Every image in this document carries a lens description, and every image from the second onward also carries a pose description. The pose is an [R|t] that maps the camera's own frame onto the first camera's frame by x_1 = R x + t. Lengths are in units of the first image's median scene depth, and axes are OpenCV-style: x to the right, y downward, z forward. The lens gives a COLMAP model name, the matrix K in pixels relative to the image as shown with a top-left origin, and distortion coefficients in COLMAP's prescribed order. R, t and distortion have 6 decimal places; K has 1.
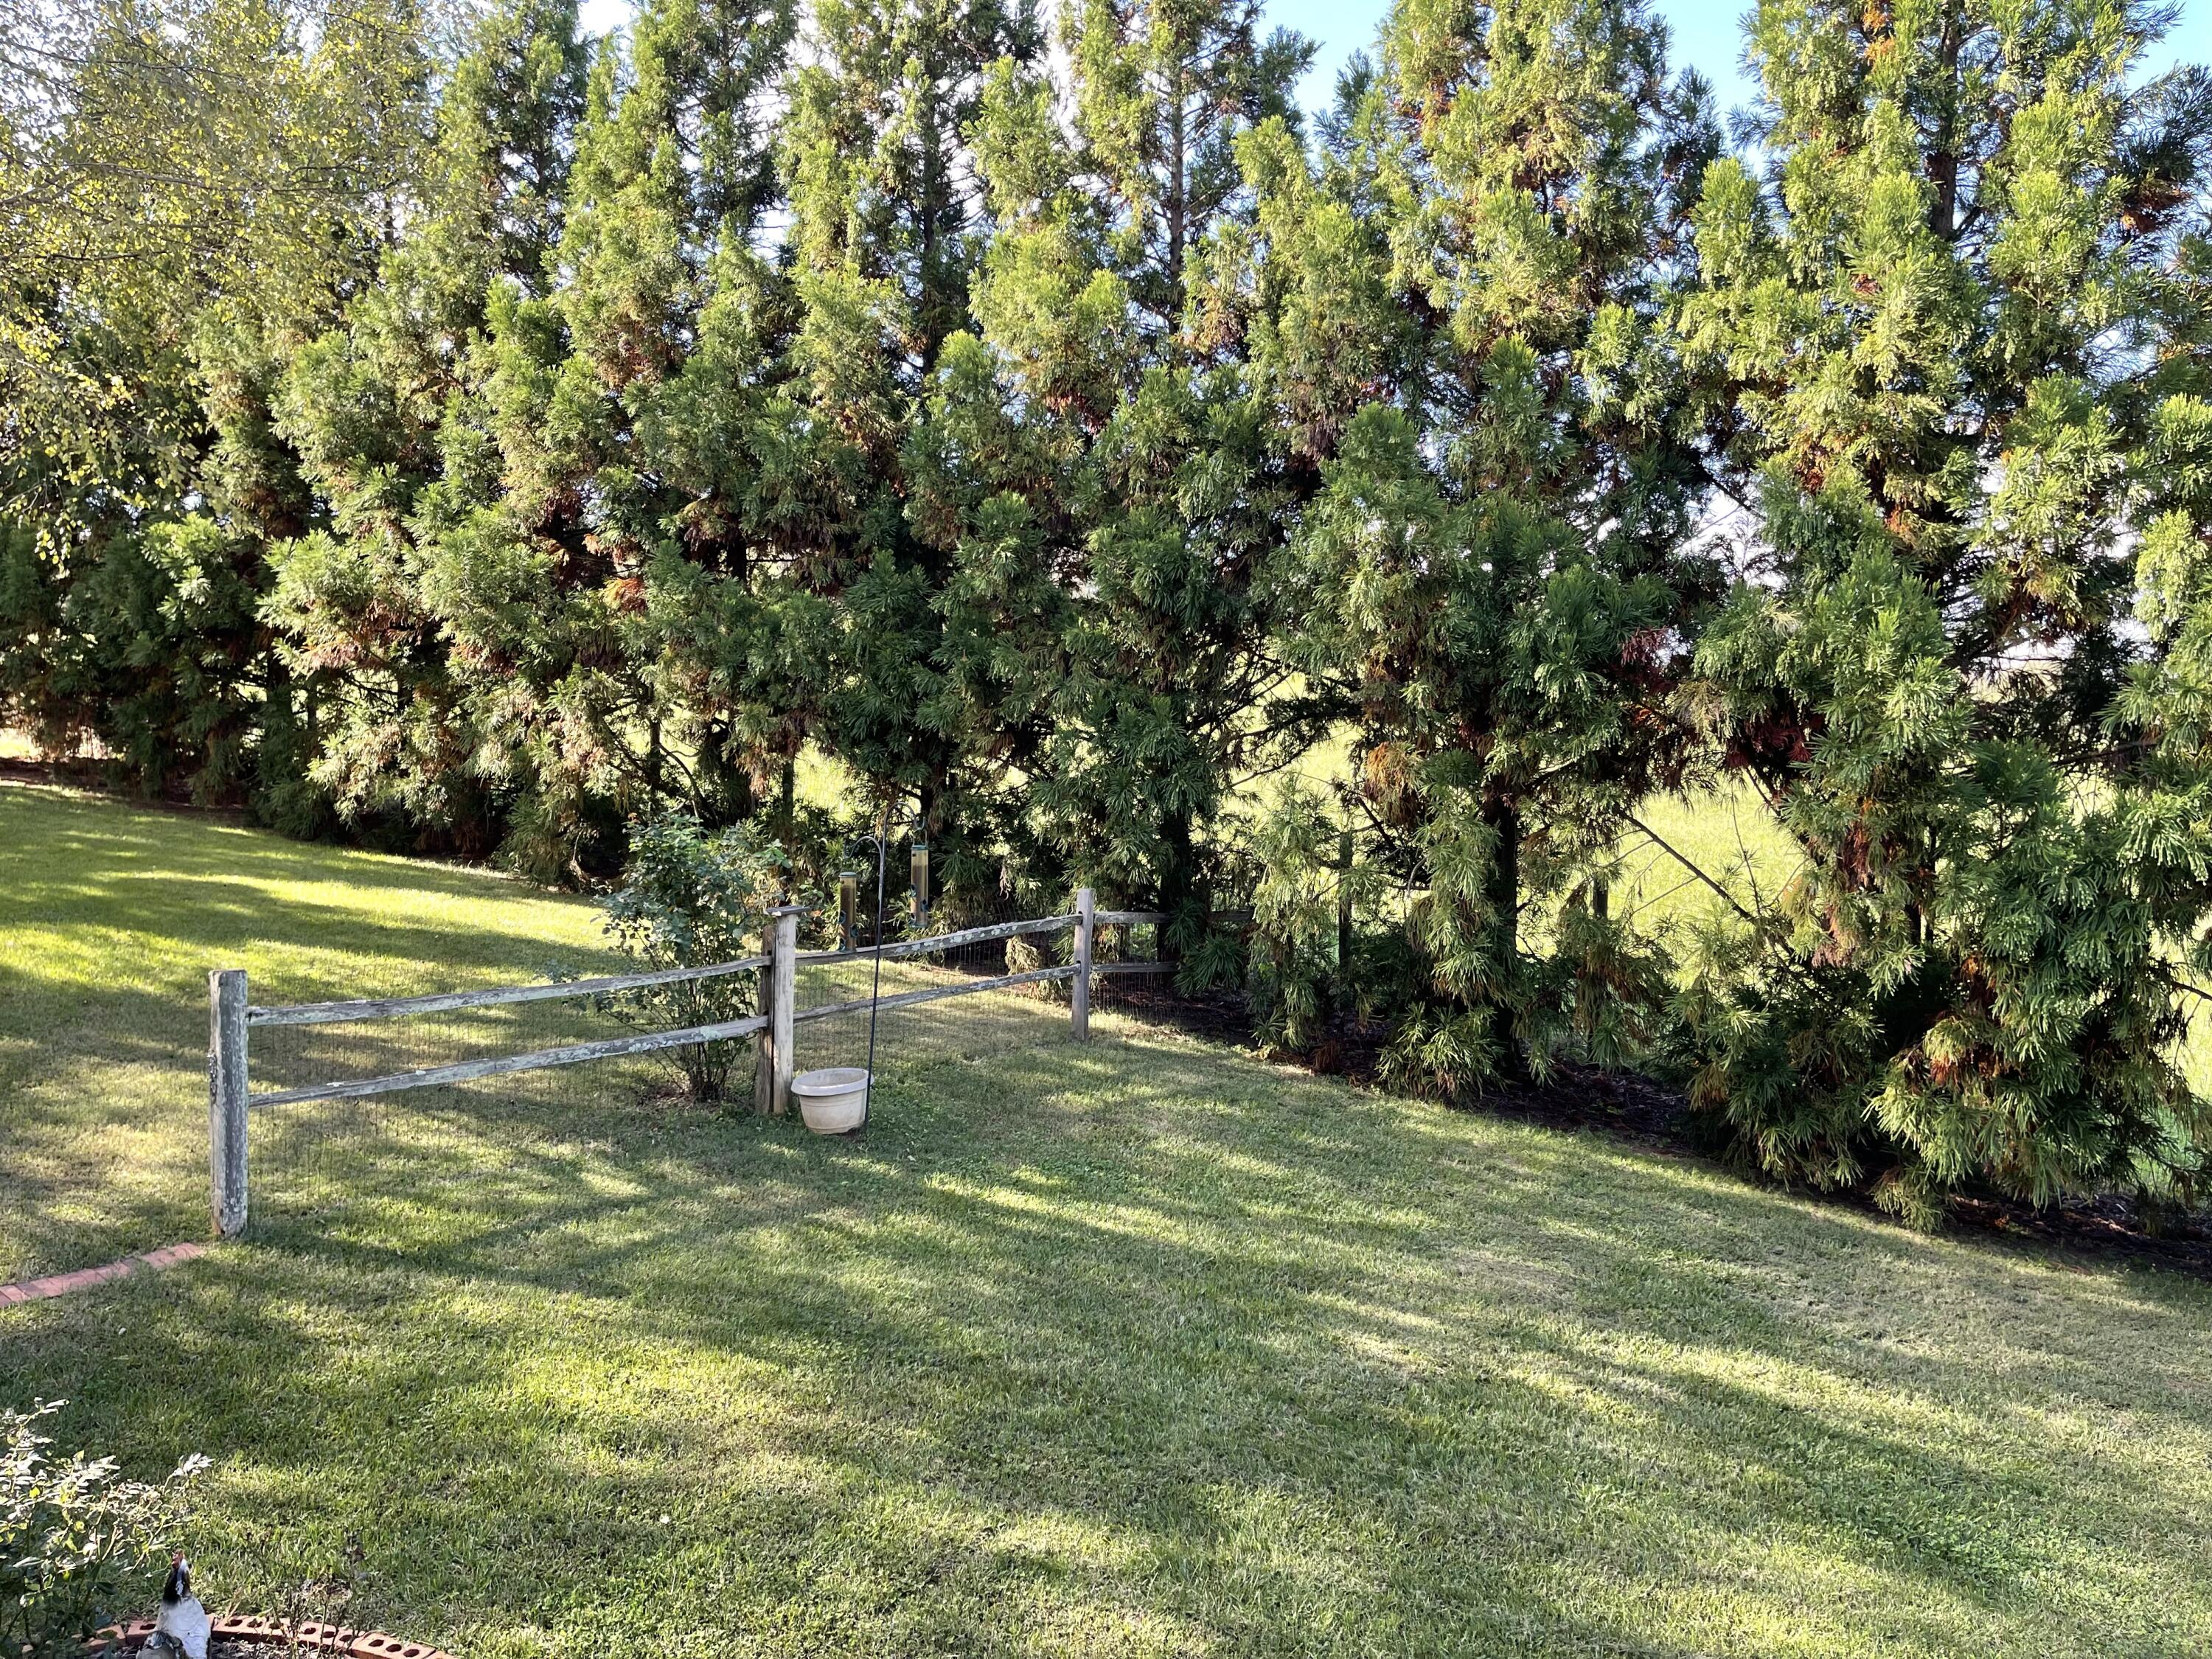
lens RADIAL K [[1666.0, 0, 1133.5], [0, 1666.0, 798.9], [0, 0, 1]] dist [0.134838, -0.170064]
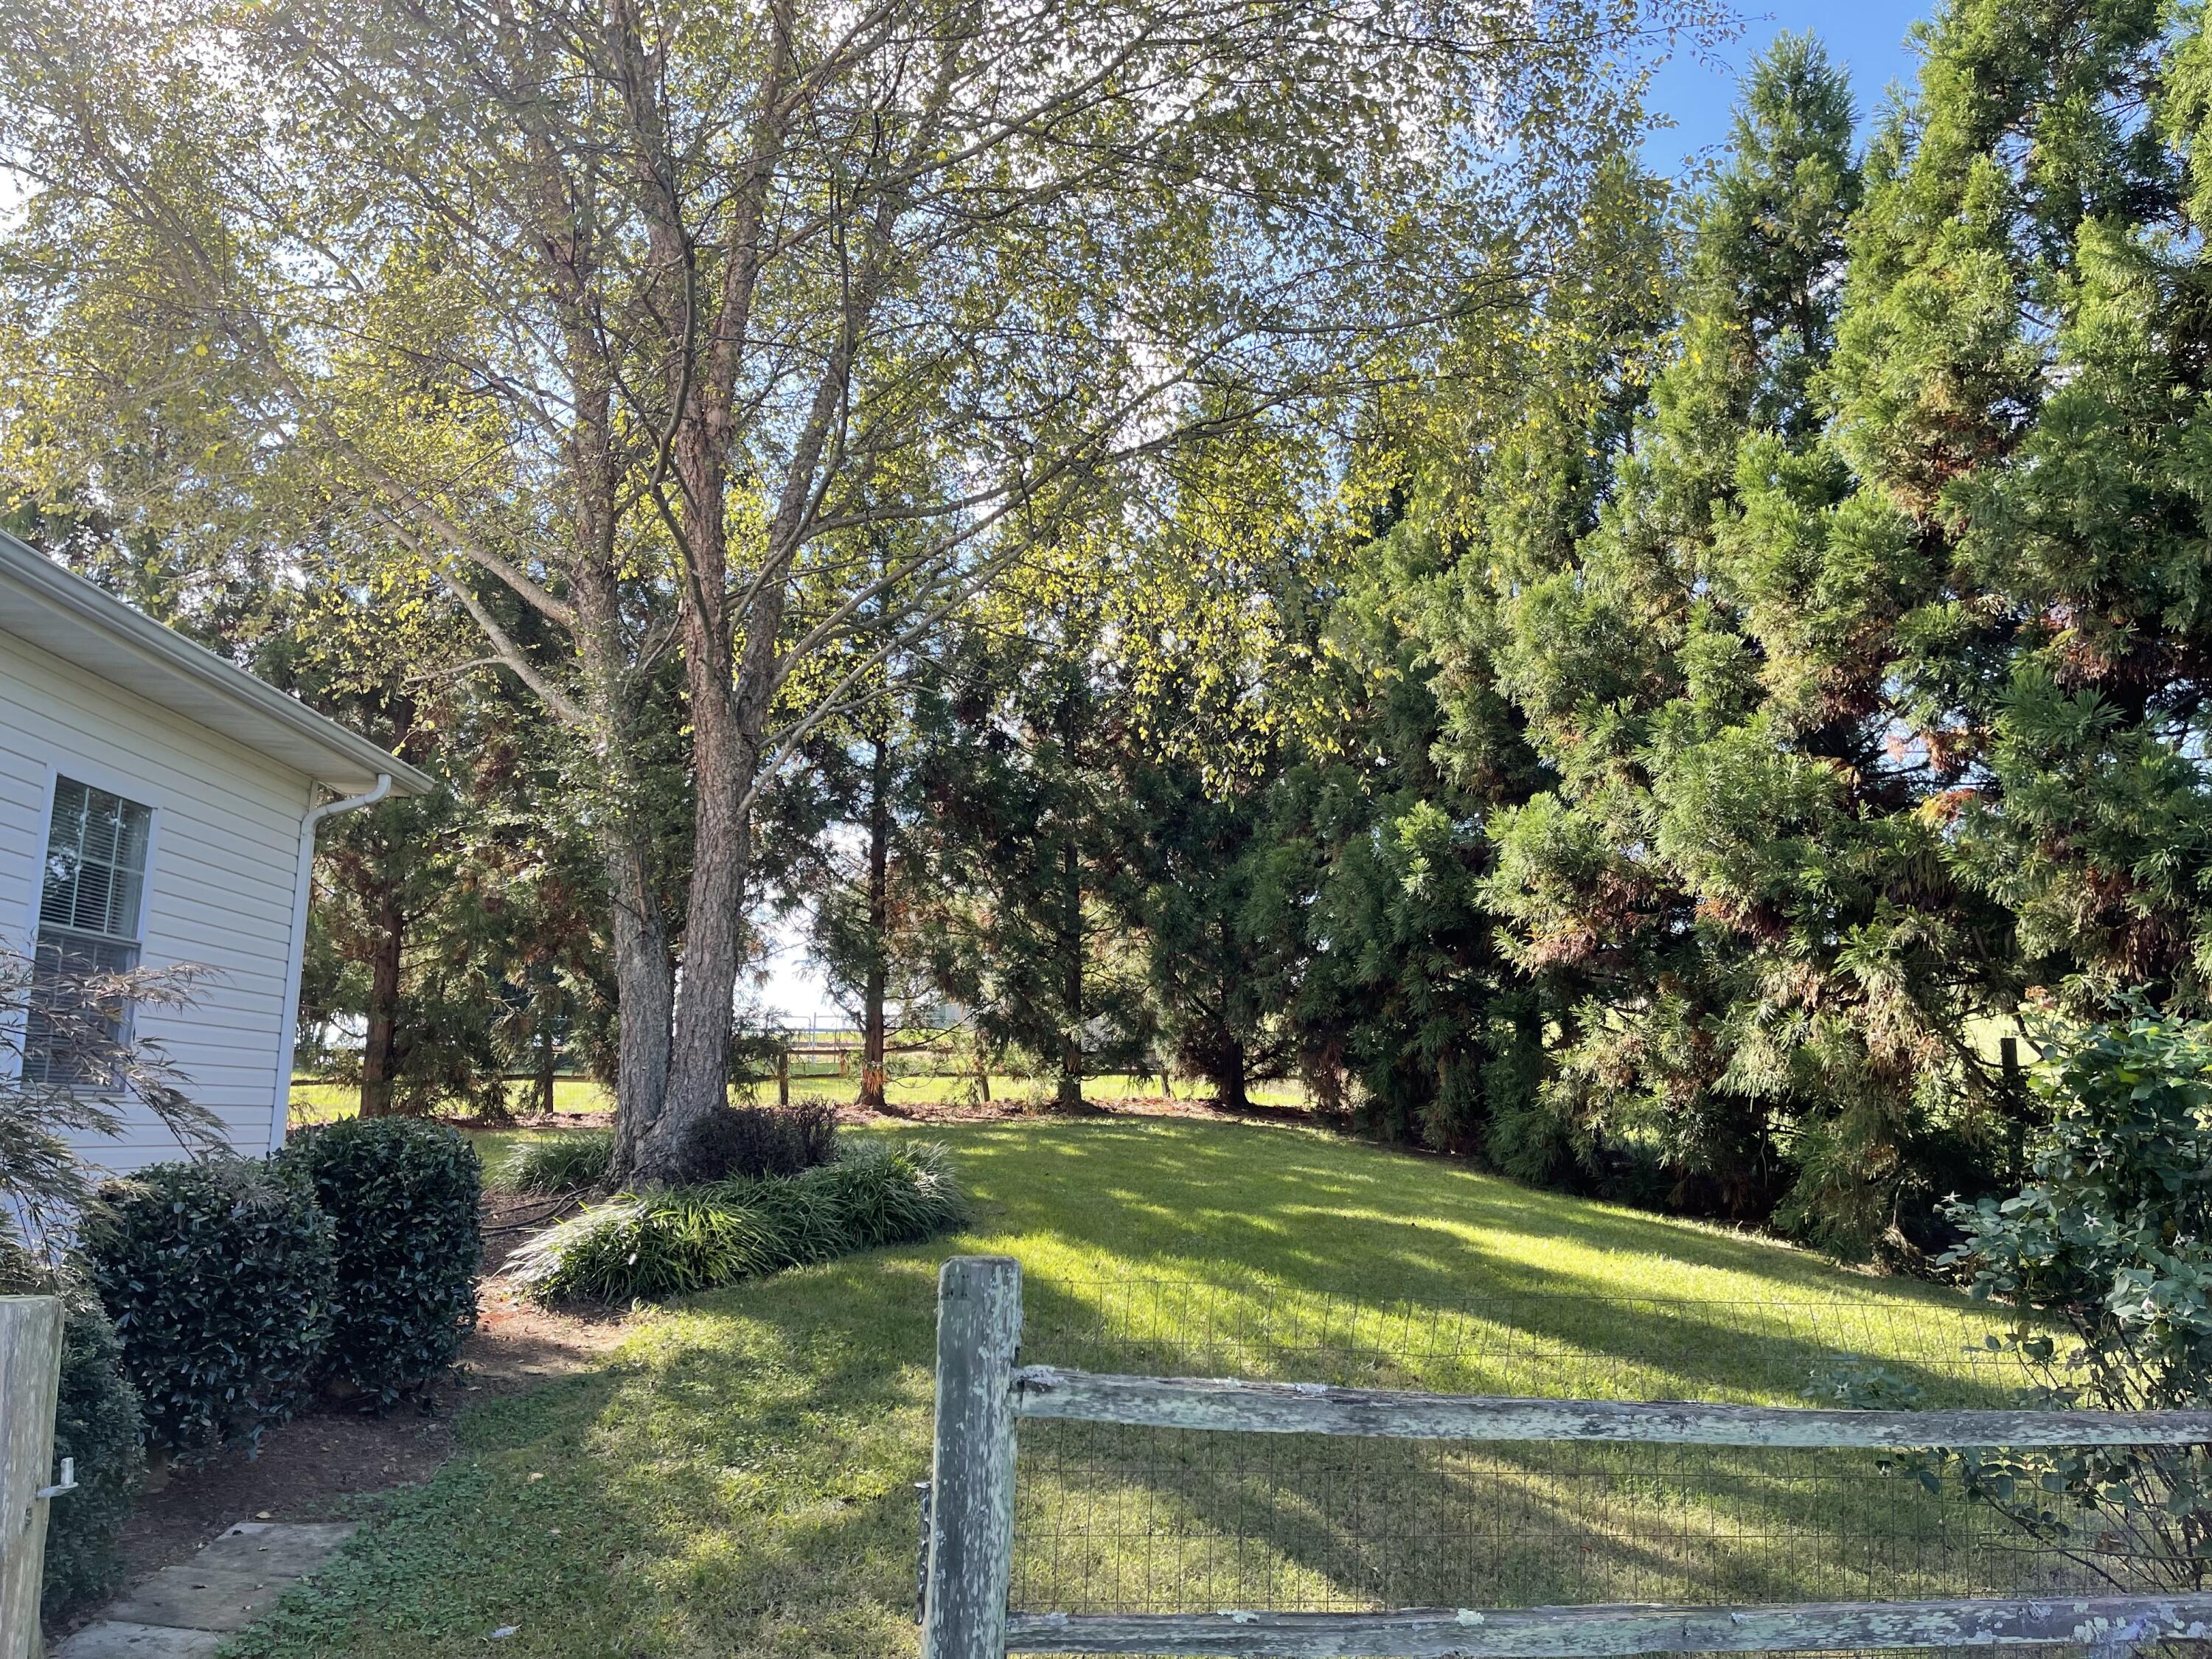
lens RADIAL K [[1666.0, 0, 1133.5], [0, 1666.0, 798.9], [0, 0, 1]] dist [0.134838, -0.170064]
pose [[0.745961, -0.116718, -0.655682, -0.098861], [-0.037208, 0.975682, -0.216012, 0.025953], [0.664950, 0.185533, 0.723477, 0.292367]]
